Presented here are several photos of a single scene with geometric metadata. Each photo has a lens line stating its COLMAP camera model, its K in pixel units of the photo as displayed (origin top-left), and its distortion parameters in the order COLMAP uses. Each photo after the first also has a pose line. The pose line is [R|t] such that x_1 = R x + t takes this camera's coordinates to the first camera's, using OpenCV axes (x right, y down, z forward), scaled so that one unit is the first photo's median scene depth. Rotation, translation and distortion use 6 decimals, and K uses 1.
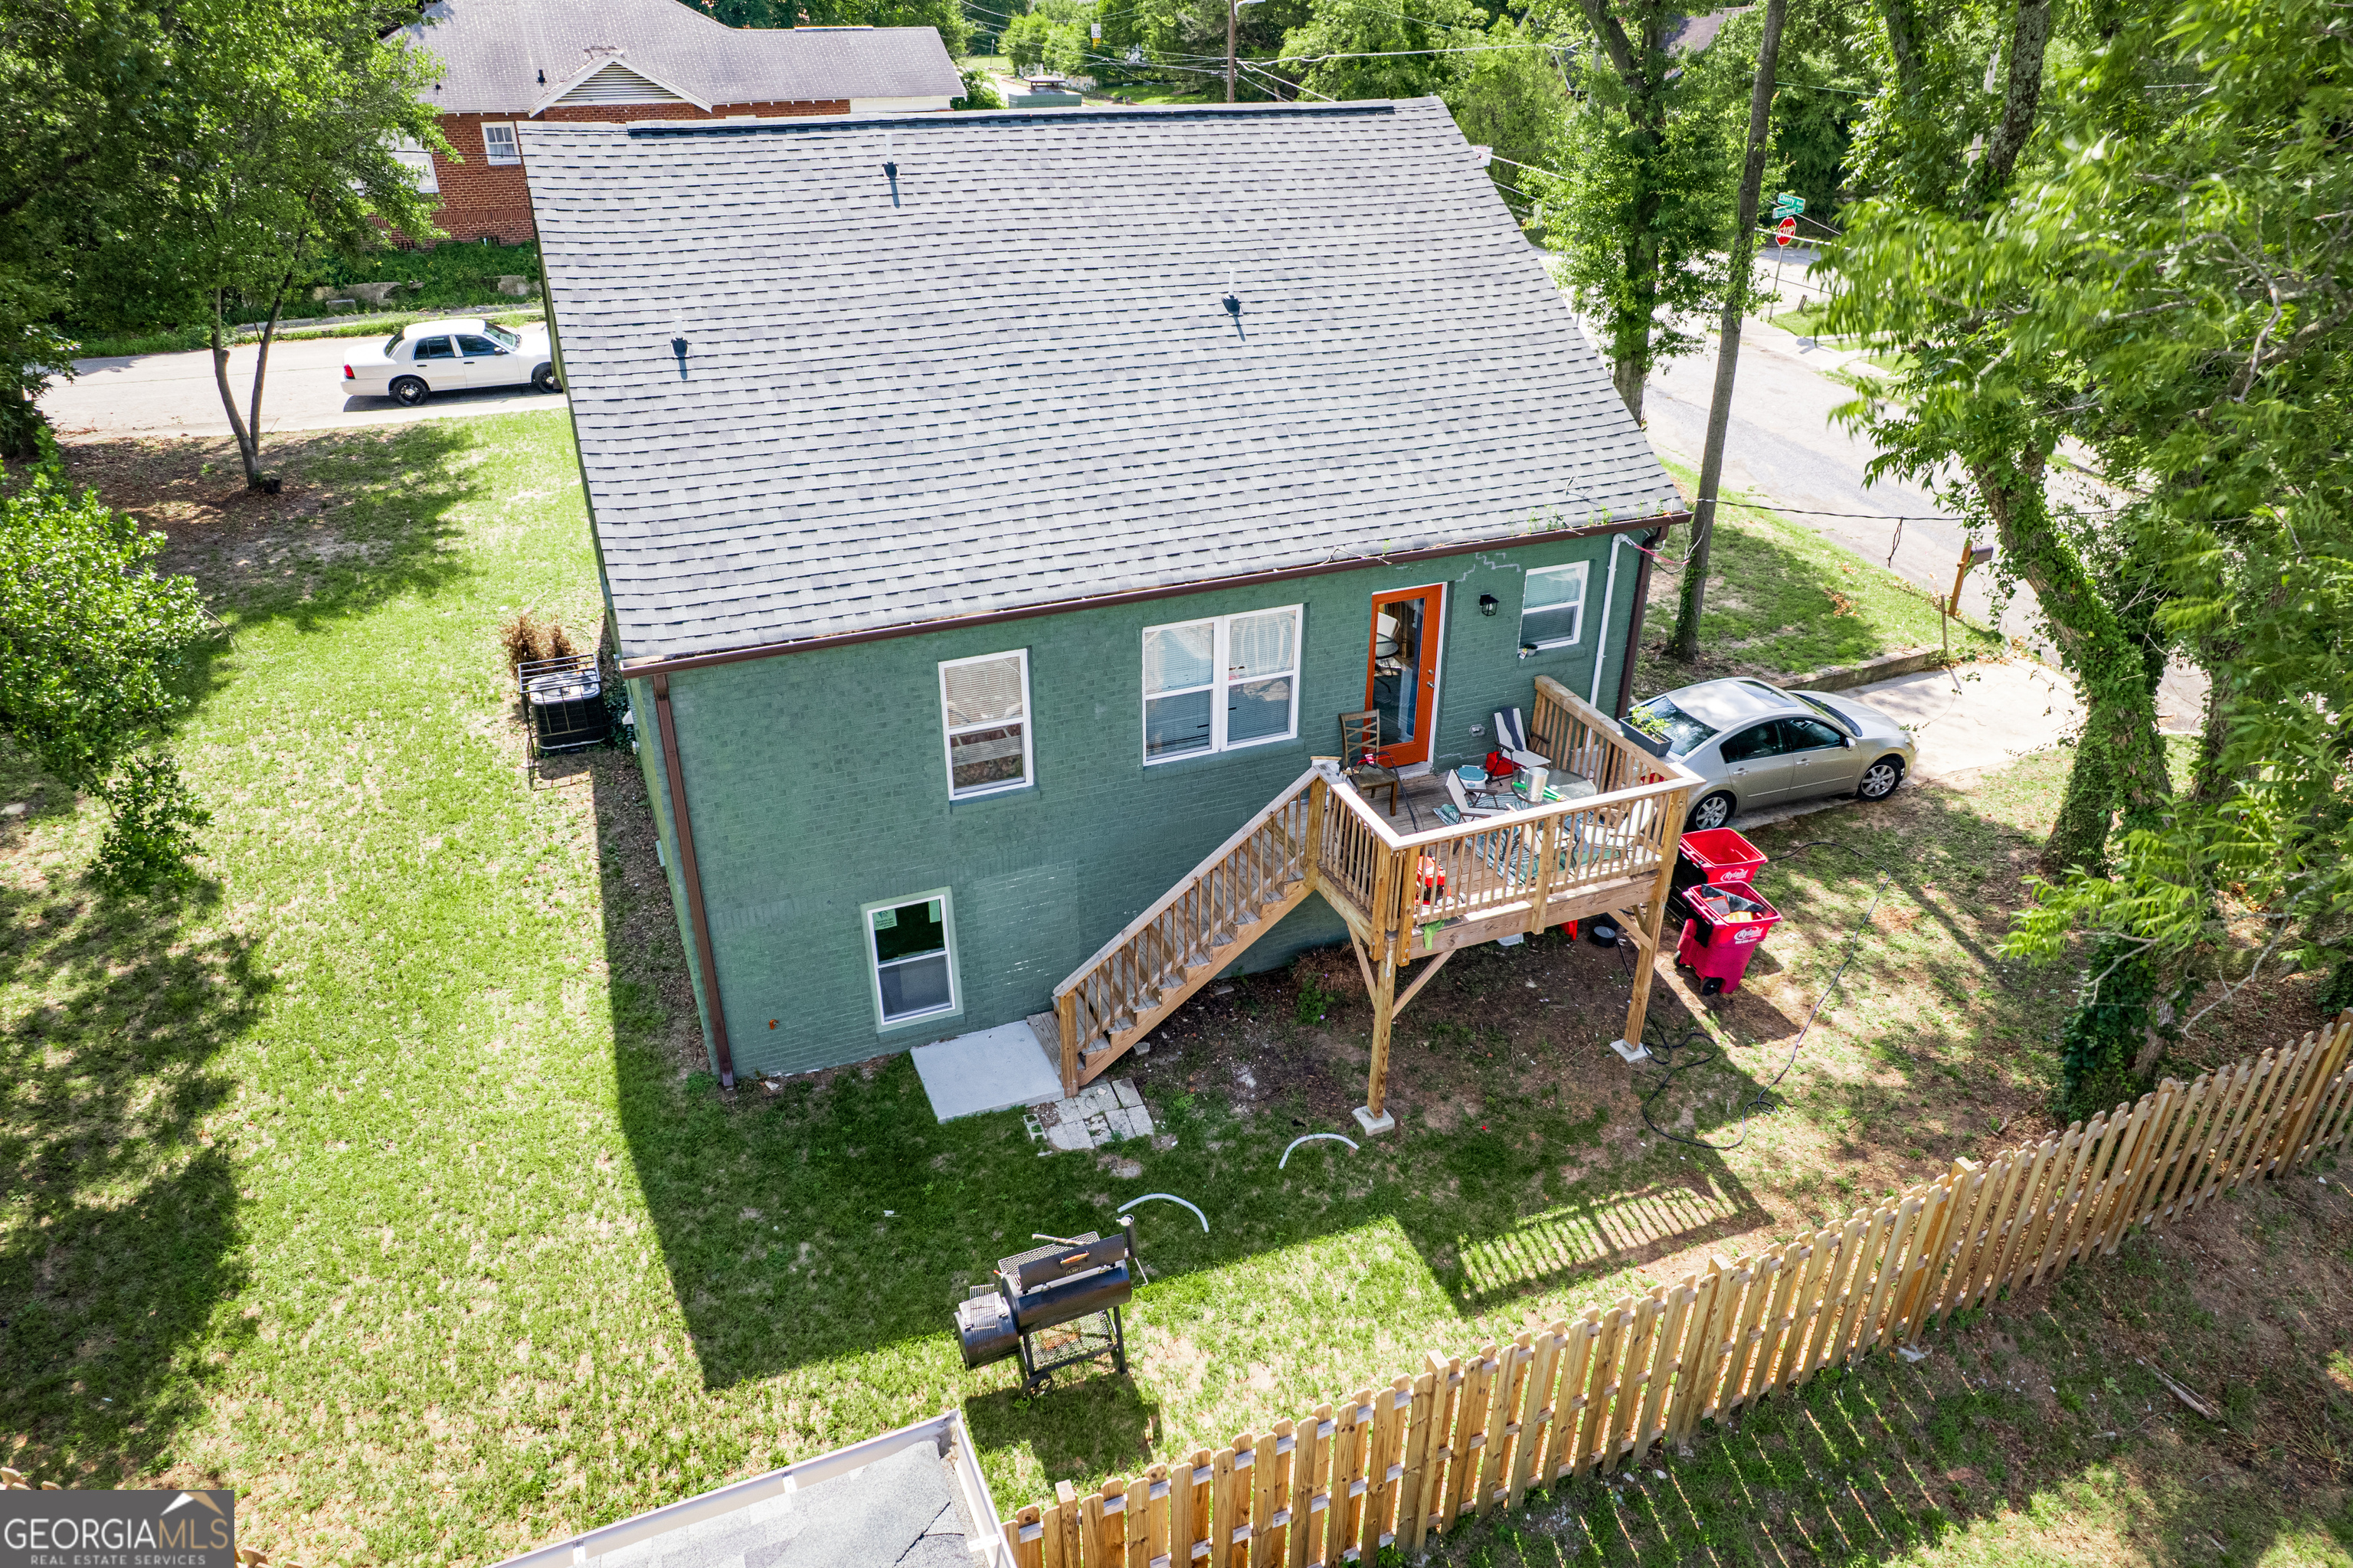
lens RADIAL K [[1506.8, 0, 1184.3], [0, 1506.8, 784.7], [0, 0, 1]] dist [-0.079752, 0.070131]
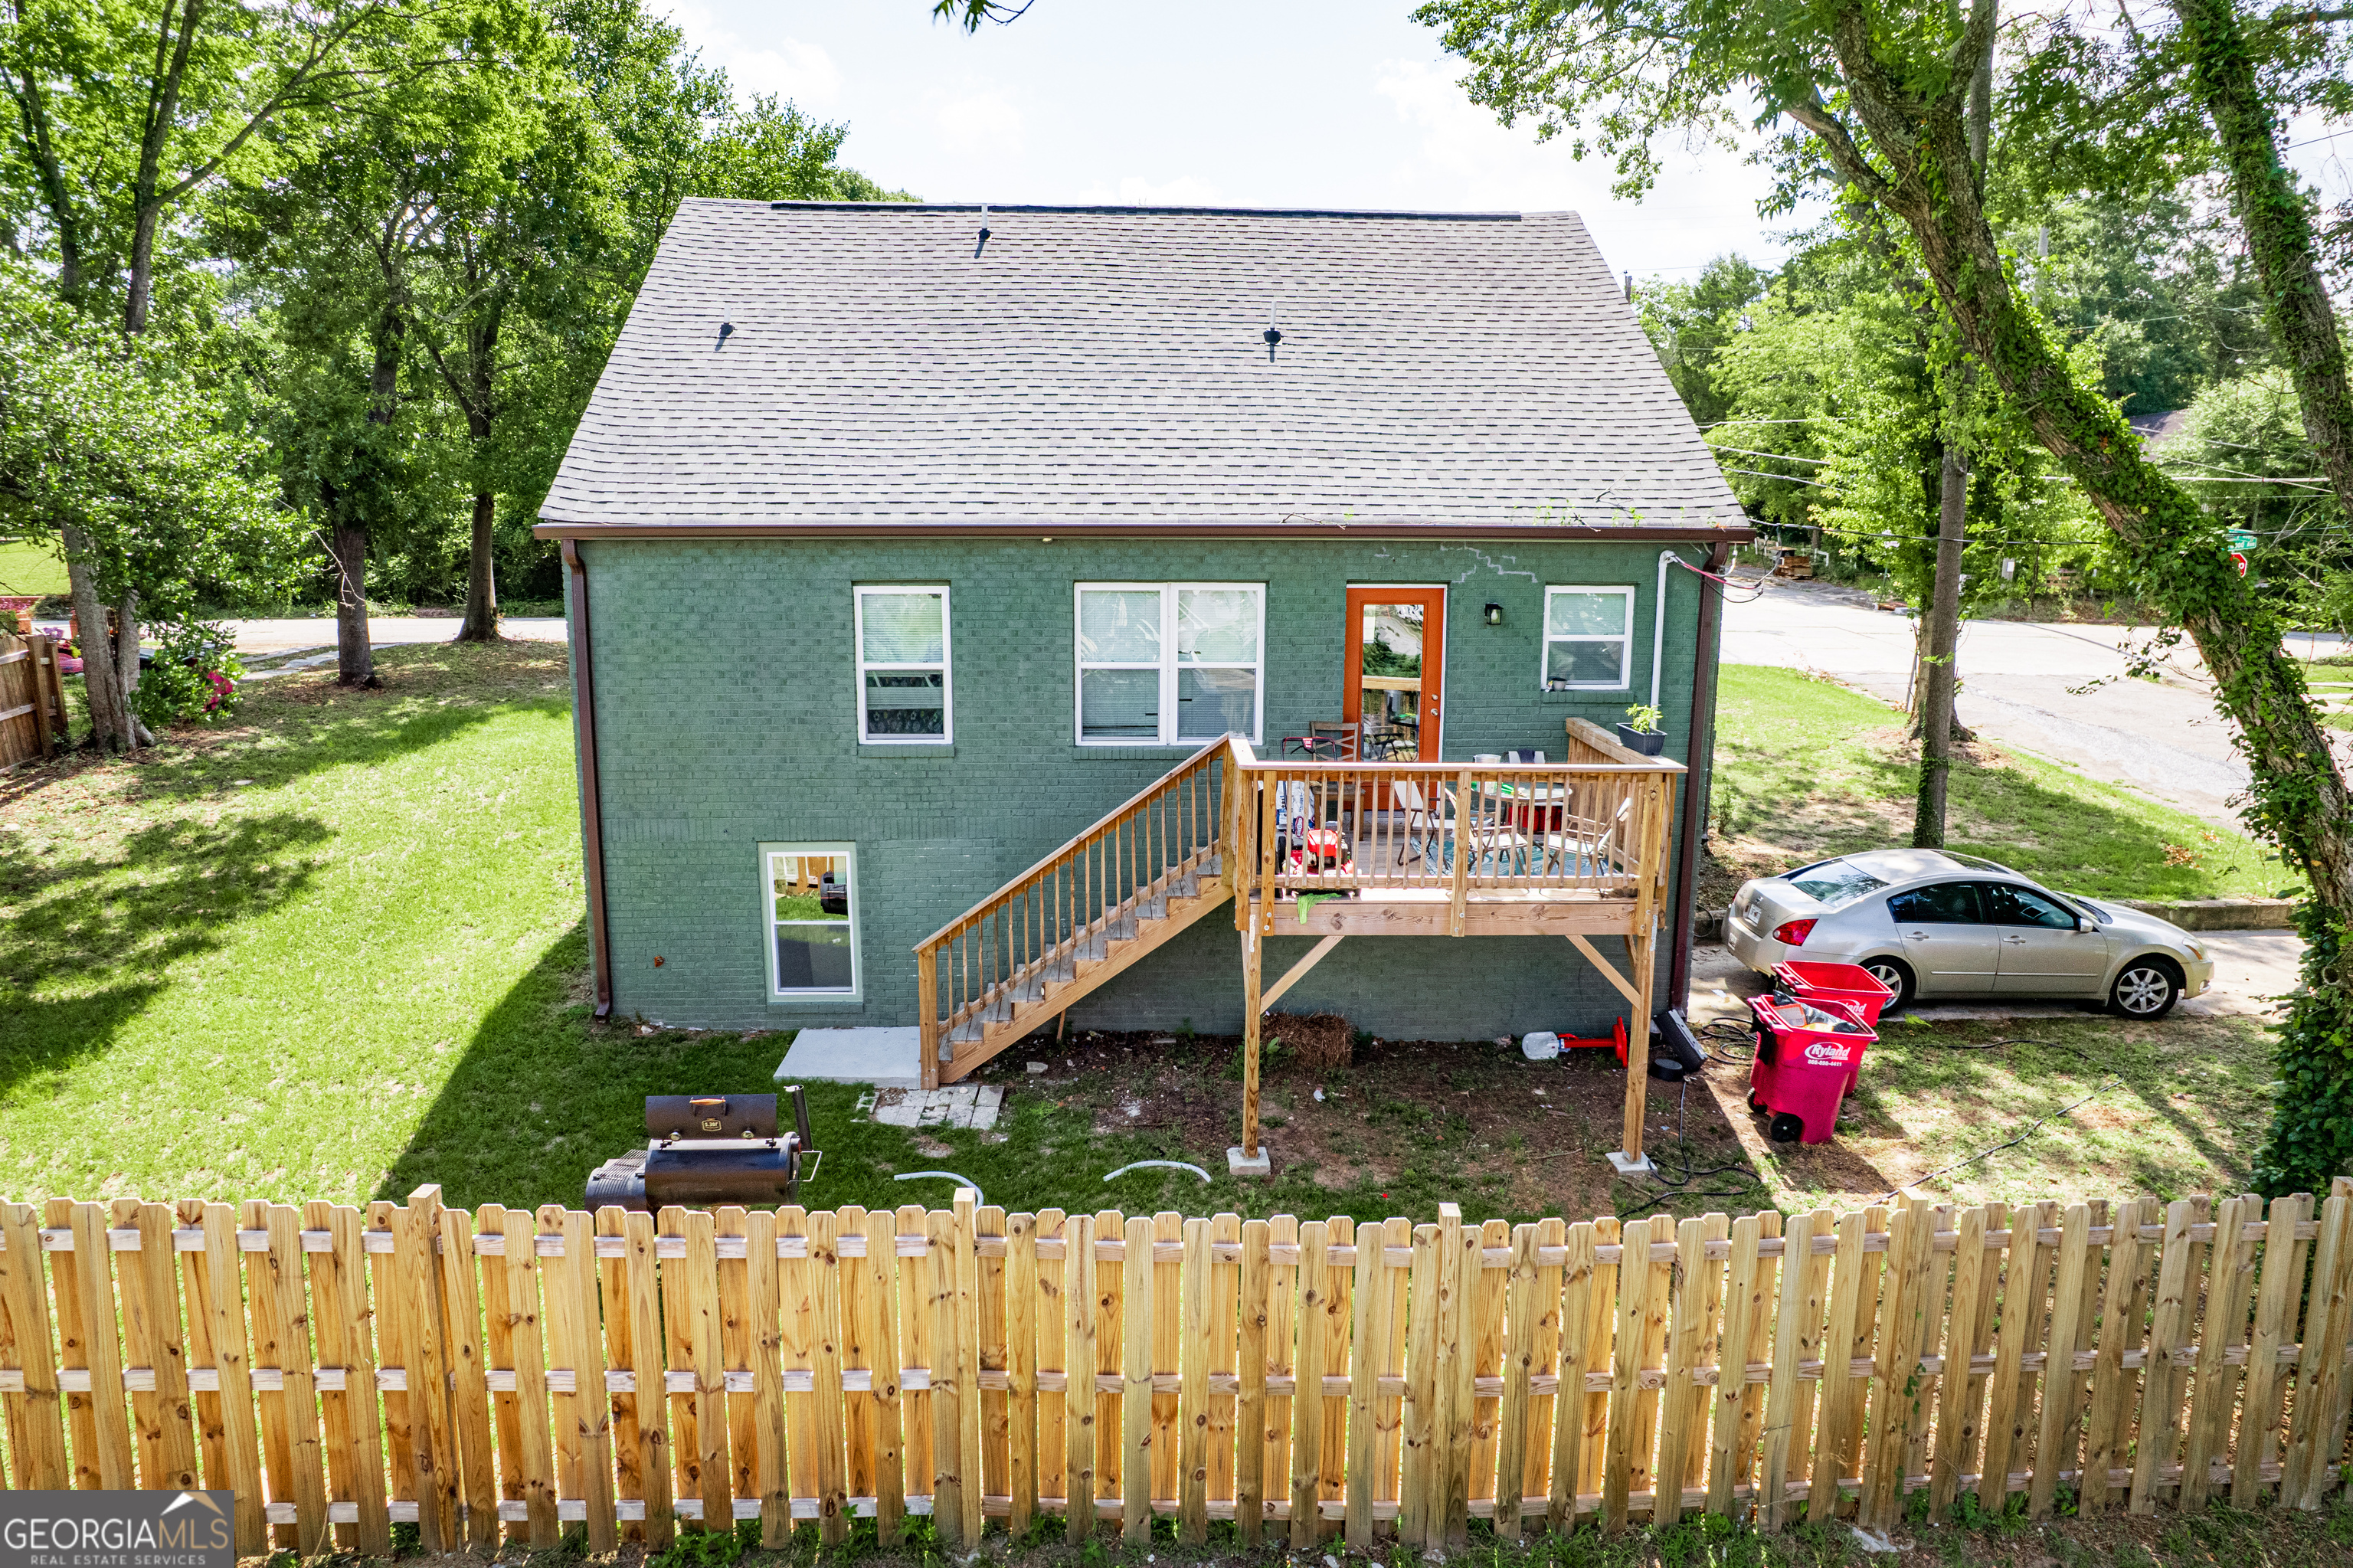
lens RADIAL K [[1506.8, 0, 1184.3], [0, 1506.8, 784.7], [0, 0, 1]] dist [-0.079752, 0.070131]
pose [[0.941753, 0.064882, -0.329988, 0.345389], [-0.161108, 0.948333, -0.273328, 0.255813], [0.295204, 0.310571, 0.903549, 0.196498]]
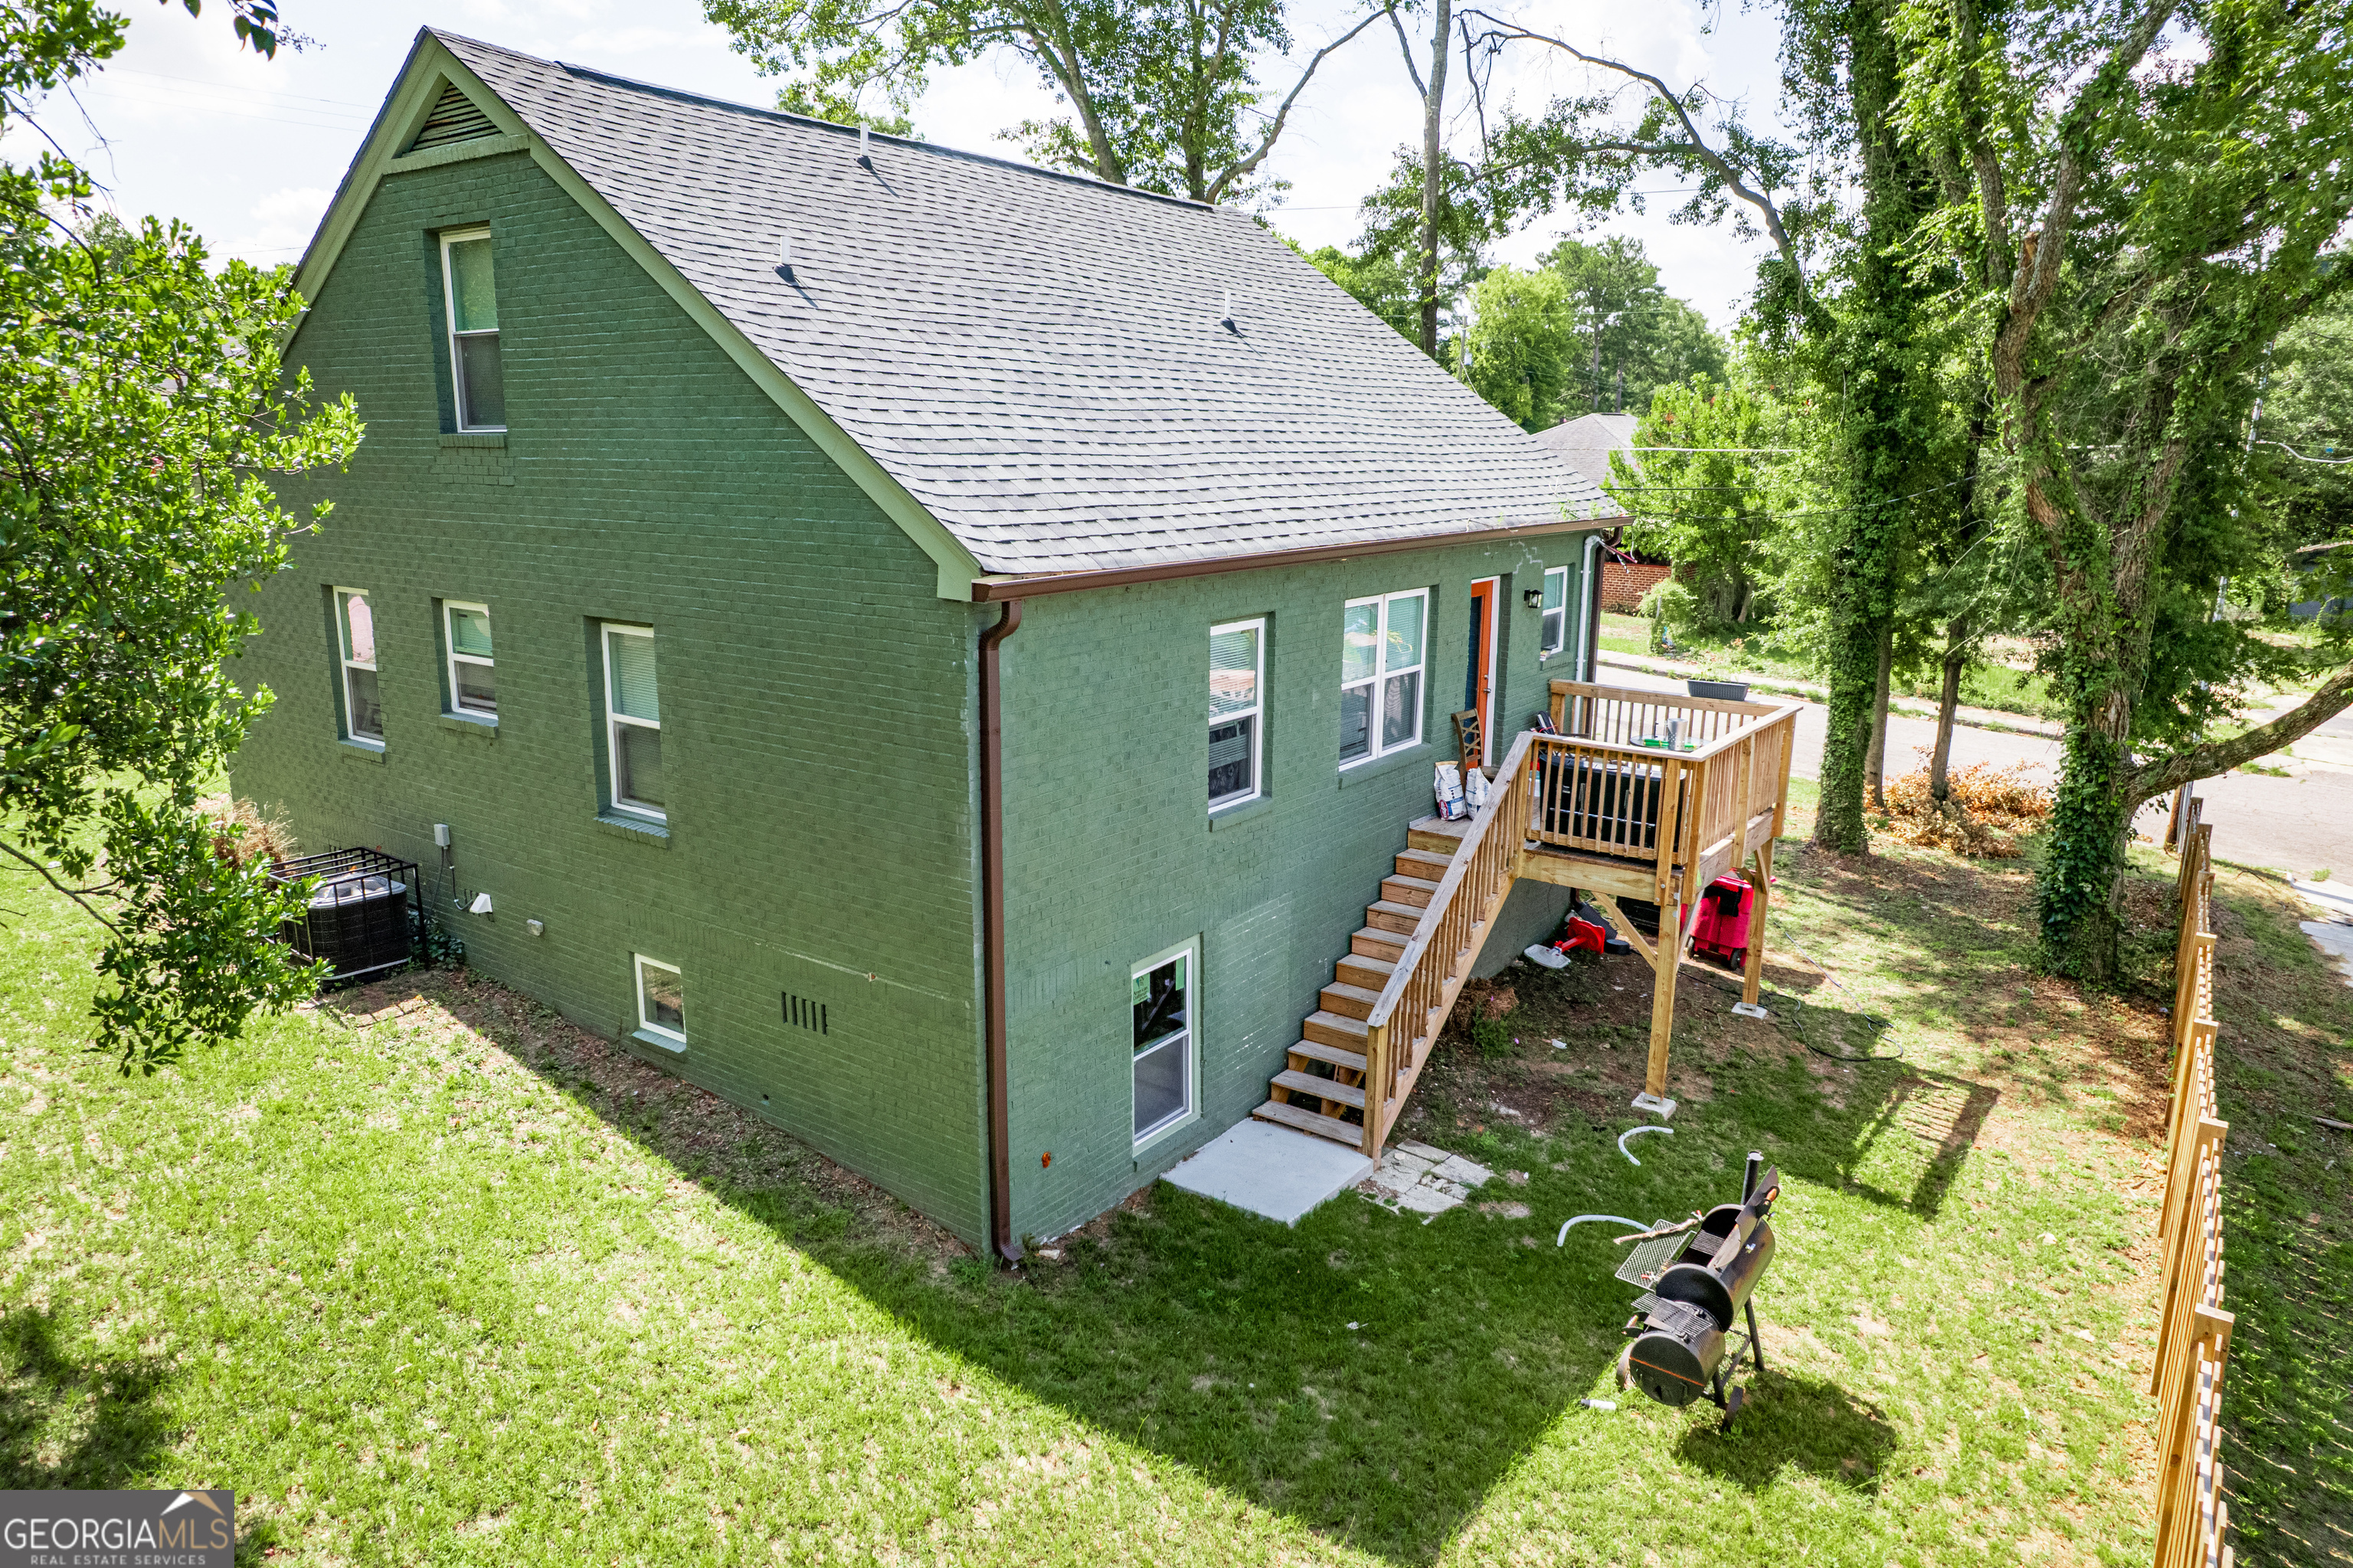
lens RADIAL K [[1506.8, 0, 1184.3], [0, 1506.8, 784.7], [0, 0, 1]] dist [-0.079752, 0.070131]
pose [[0.849963, -0.115107, 0.514114, -0.554034], [0.243726, 0.951049, -0.190008, 0.139771], [-0.467077, 0.286802, 0.836411, 0.320721]]
